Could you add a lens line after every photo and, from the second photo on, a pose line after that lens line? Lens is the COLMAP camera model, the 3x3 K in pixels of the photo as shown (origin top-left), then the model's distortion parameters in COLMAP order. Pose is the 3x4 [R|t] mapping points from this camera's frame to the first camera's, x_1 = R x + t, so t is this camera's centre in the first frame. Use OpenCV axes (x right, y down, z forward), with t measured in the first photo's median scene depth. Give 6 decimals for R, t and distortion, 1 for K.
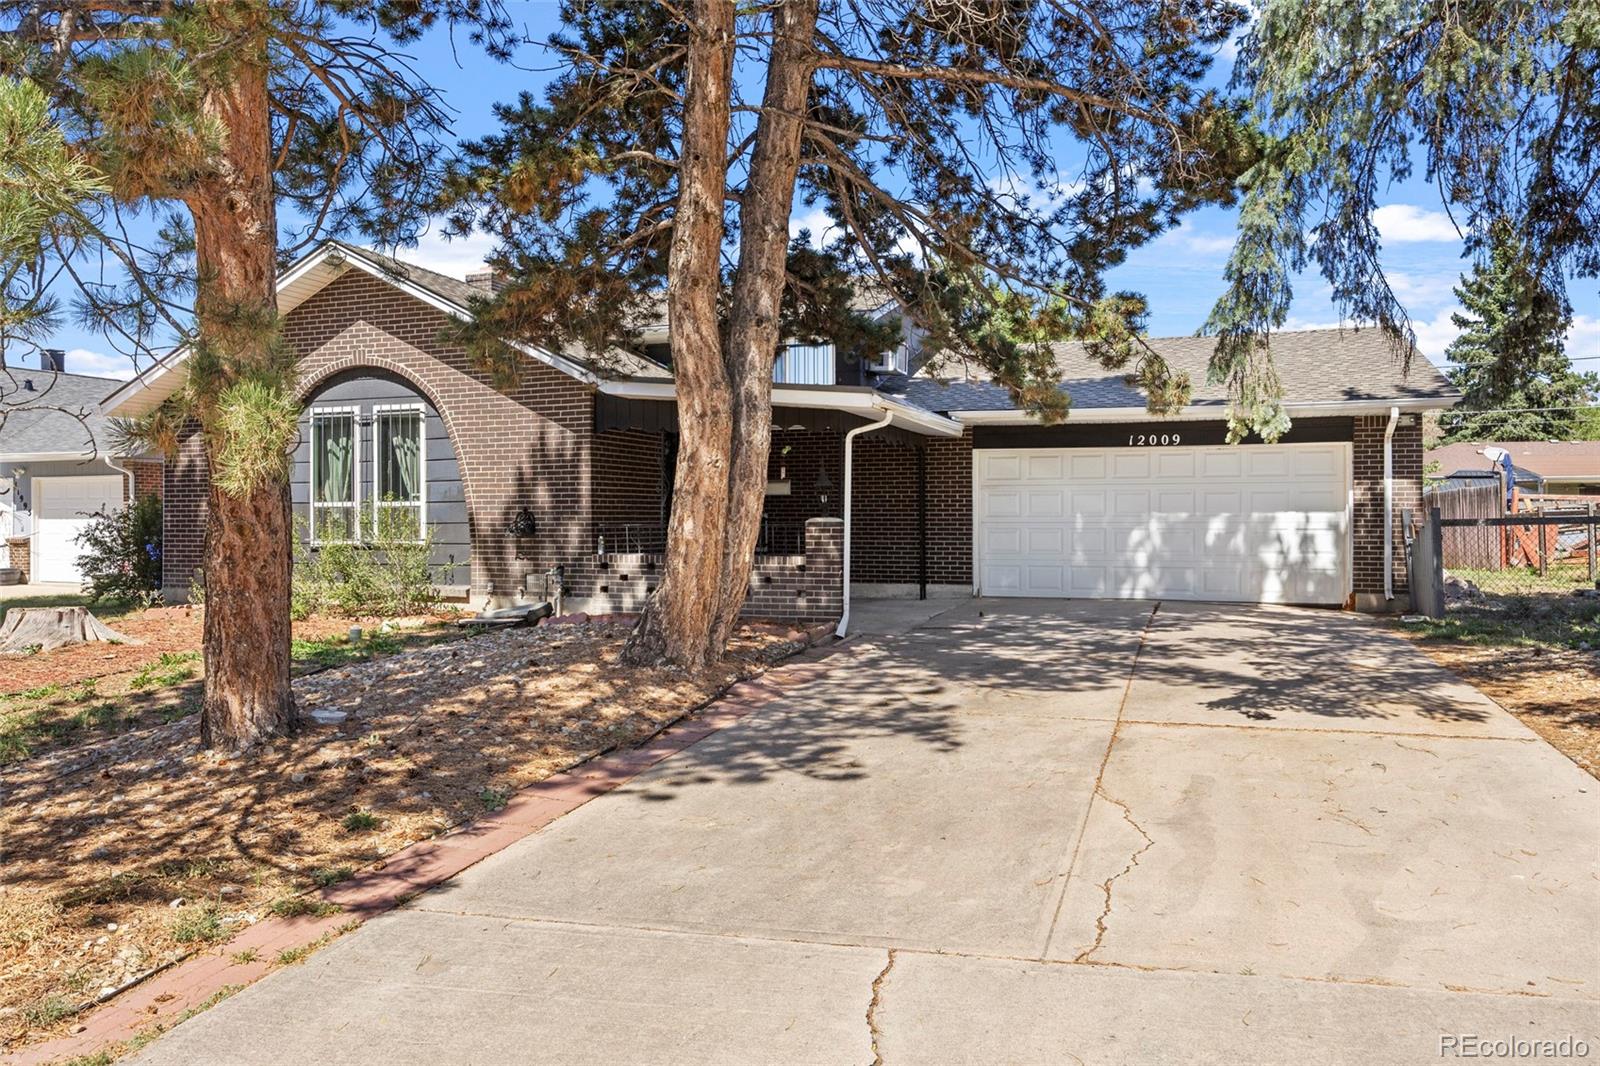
lens RADIAL K [[1144.5, 0, 799.0], [0, 1144.5, 518.8], [0, 0, 1]] dist [-0.031485, 0.000645]
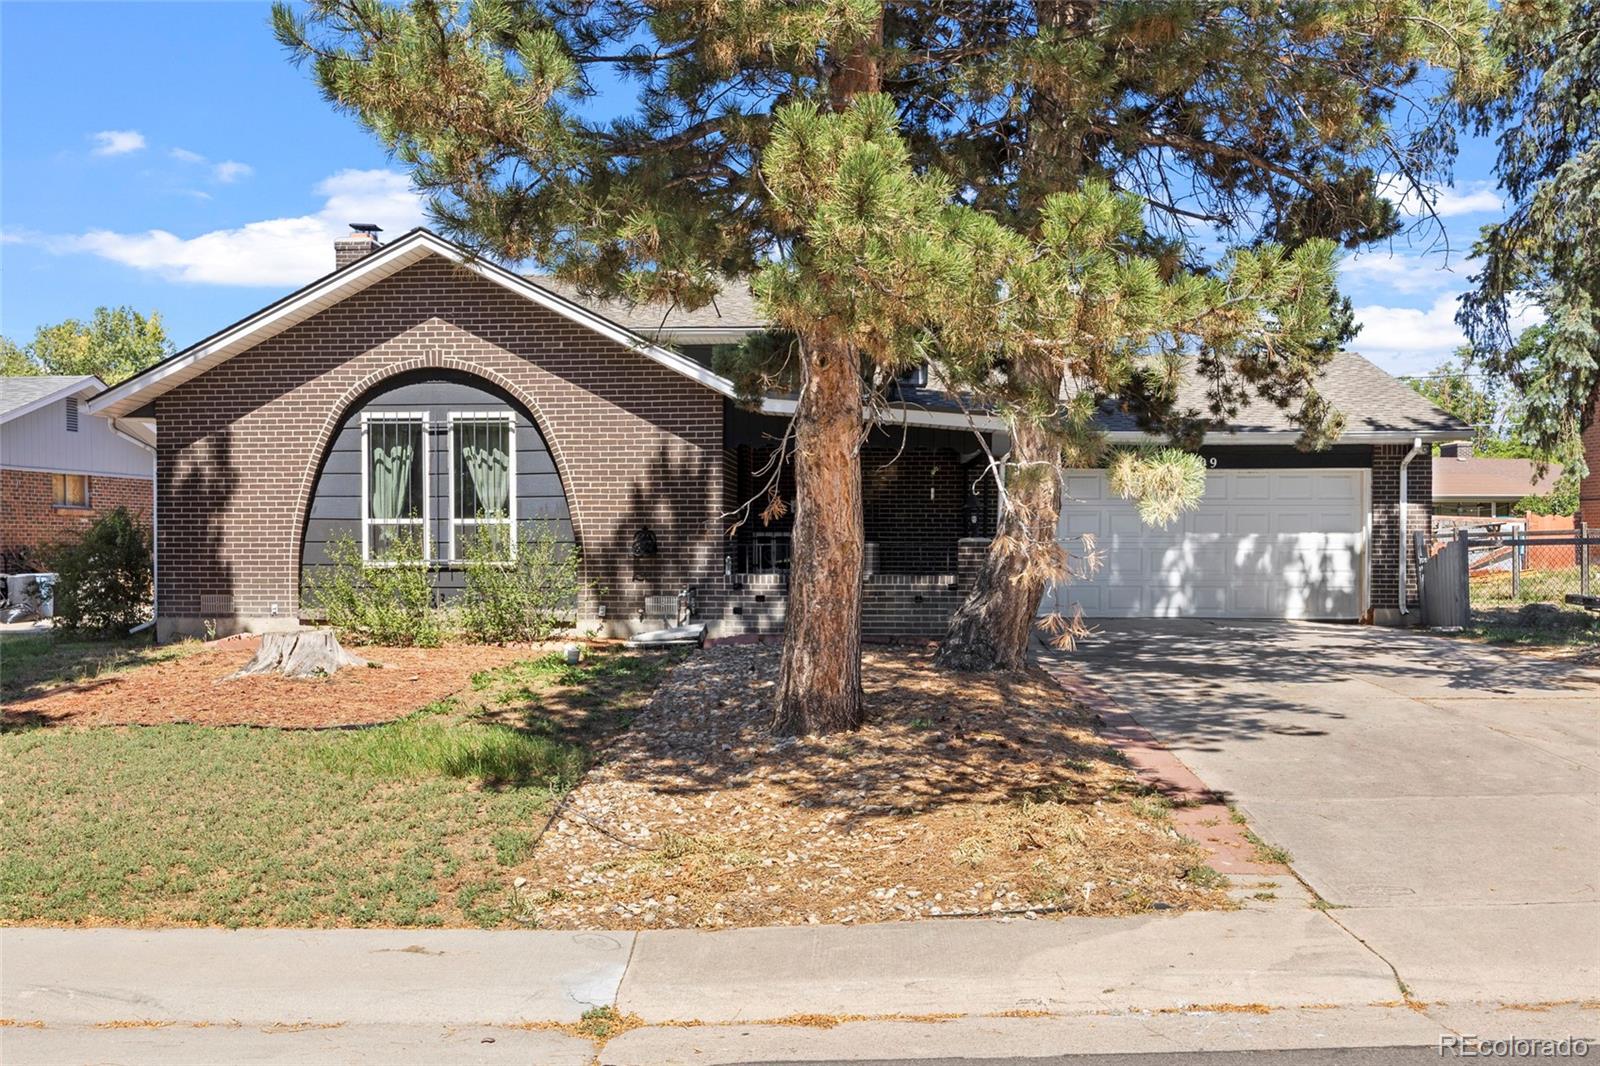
lens RADIAL K [[1472.3, 0, 800.9], [0, 1472.3, 542.1], [0, 0, 1]] dist [-0.022435, 0.000000]
pose [[0.963011, 0.001705, 0.269456, -0.434302], [-0.002272, 0.999996, 0.001790, 0.000893], [-0.269452, -0.002336, 0.963011, -0.207138]]
